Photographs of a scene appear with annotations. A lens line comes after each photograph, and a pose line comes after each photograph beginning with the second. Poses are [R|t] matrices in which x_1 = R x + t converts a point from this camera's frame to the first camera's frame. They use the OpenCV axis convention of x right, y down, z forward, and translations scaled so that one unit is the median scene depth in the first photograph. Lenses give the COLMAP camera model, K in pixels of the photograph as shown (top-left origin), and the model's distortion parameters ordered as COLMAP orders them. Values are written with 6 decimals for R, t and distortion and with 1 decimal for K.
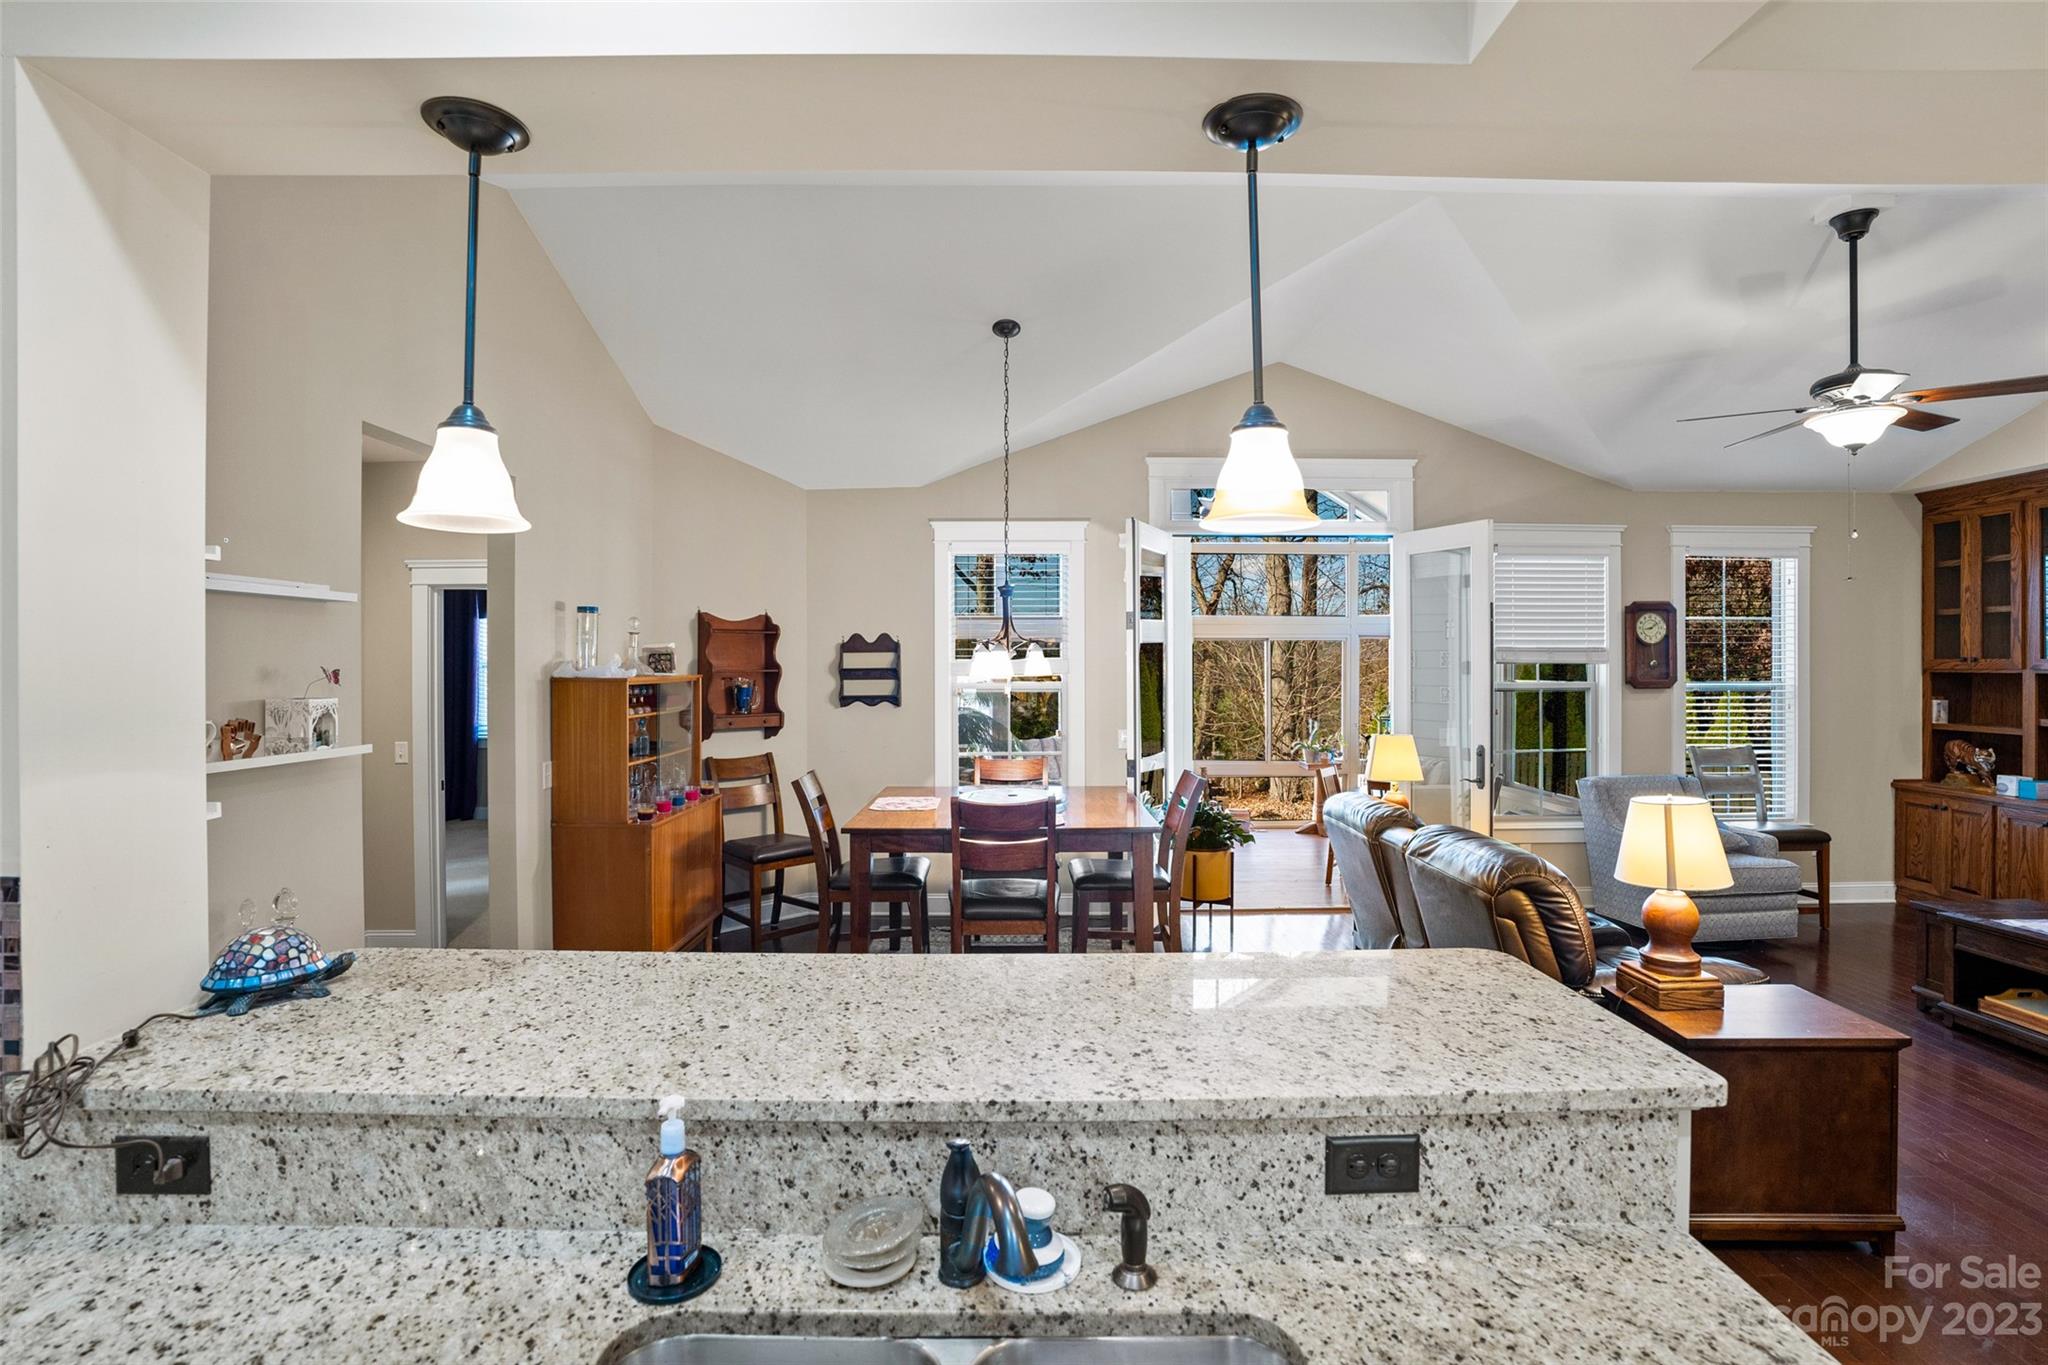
lens RADIAL K [[958.0, 0, 1026.3], [0, 958.0, 669.4], [0, 0, 1]] dist [-0.066334, 0.024552]
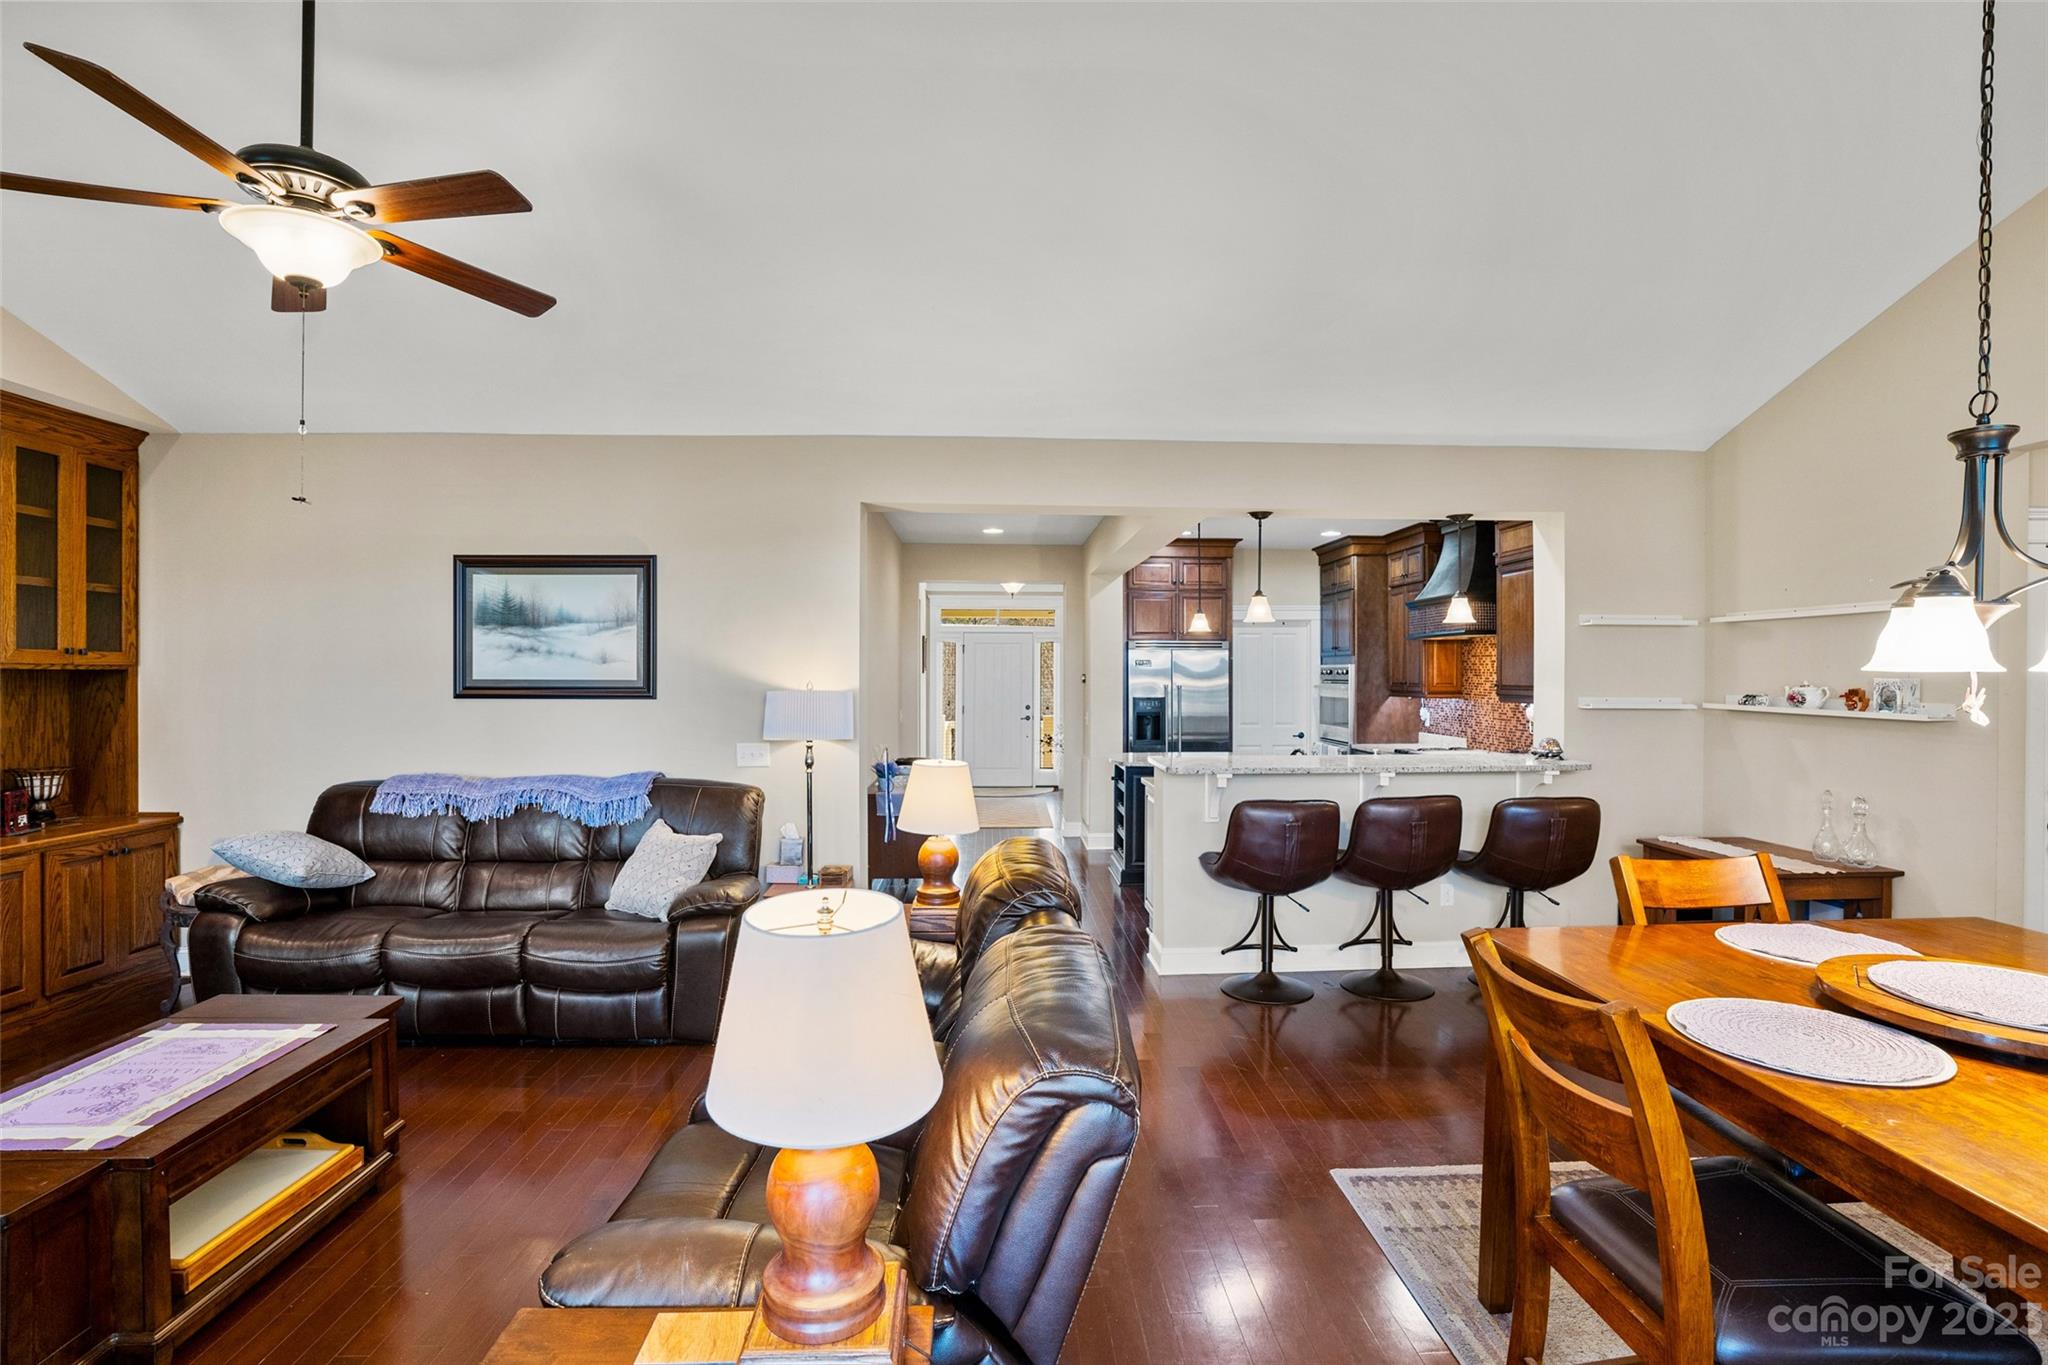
lens RADIAL K [[958.0, 0, 1026.3], [0, 958.0, 669.4], [0, 0, 1]] dist [-0.066334, 0.024552]
pose [[-0.999382, 0.001135, -0.035140, 0.295108], [0.000981, 0.999990, 0.004396, 0.004443], [0.035145, 0.004359, -0.999373, 1.082271]]
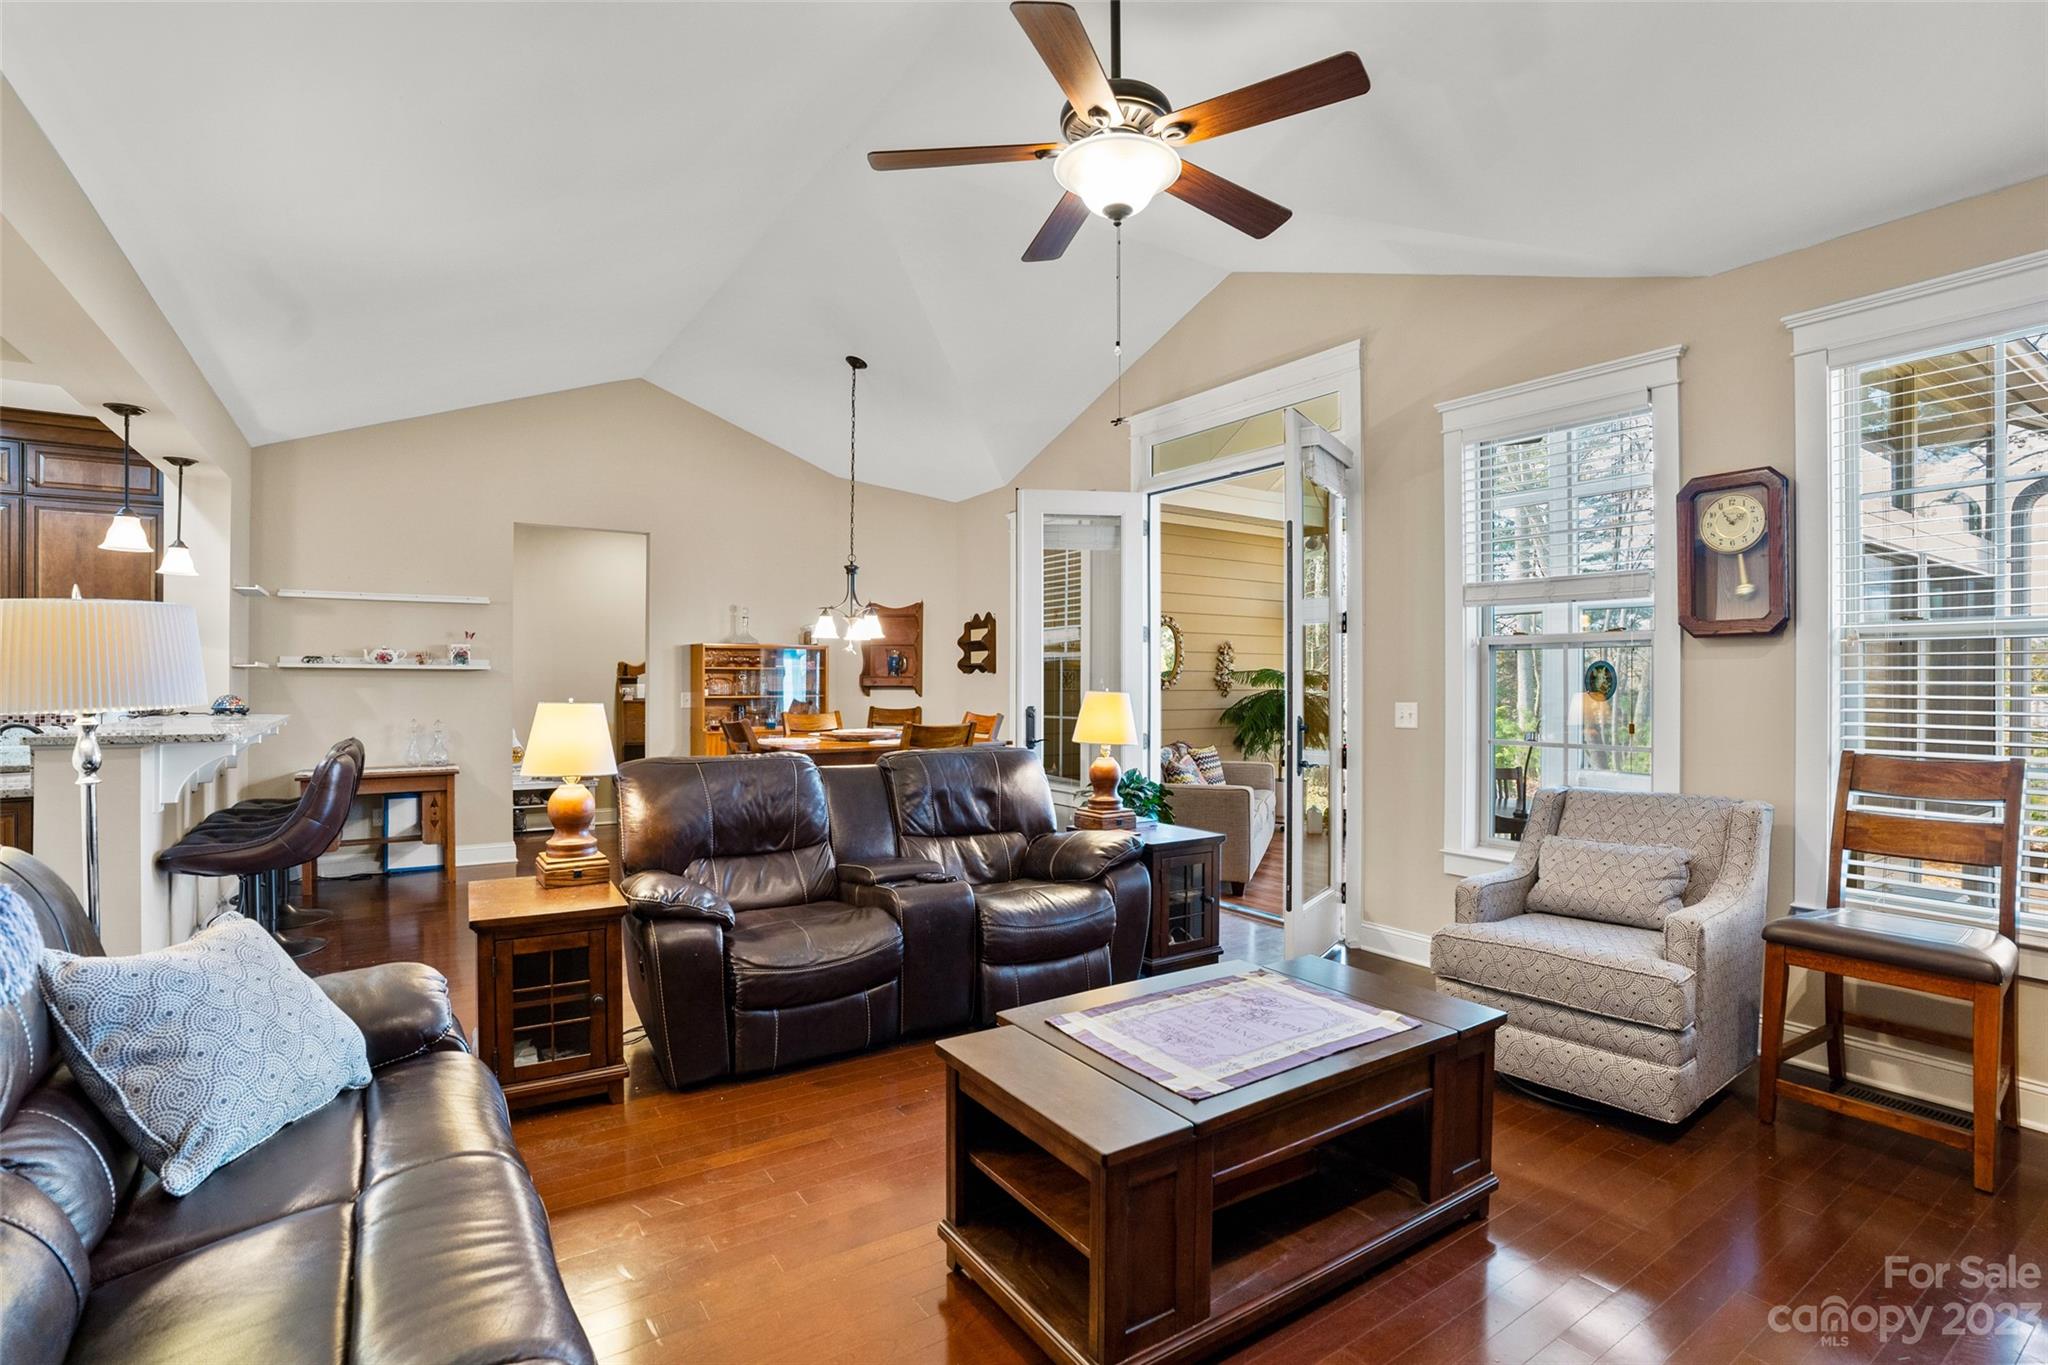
lens RADIAL K [[958.0, 0, 1026.3], [0, 958.0, 669.4], [0, 0, 1]] dist [-0.066334, 0.024552]
pose [[0.552443, -0.005706, -0.833531, 0.930179], [-0.009215, 0.999874, -0.012953, 0.052290], [0.833499, 0.014837, 0.552321, 0.394922]]
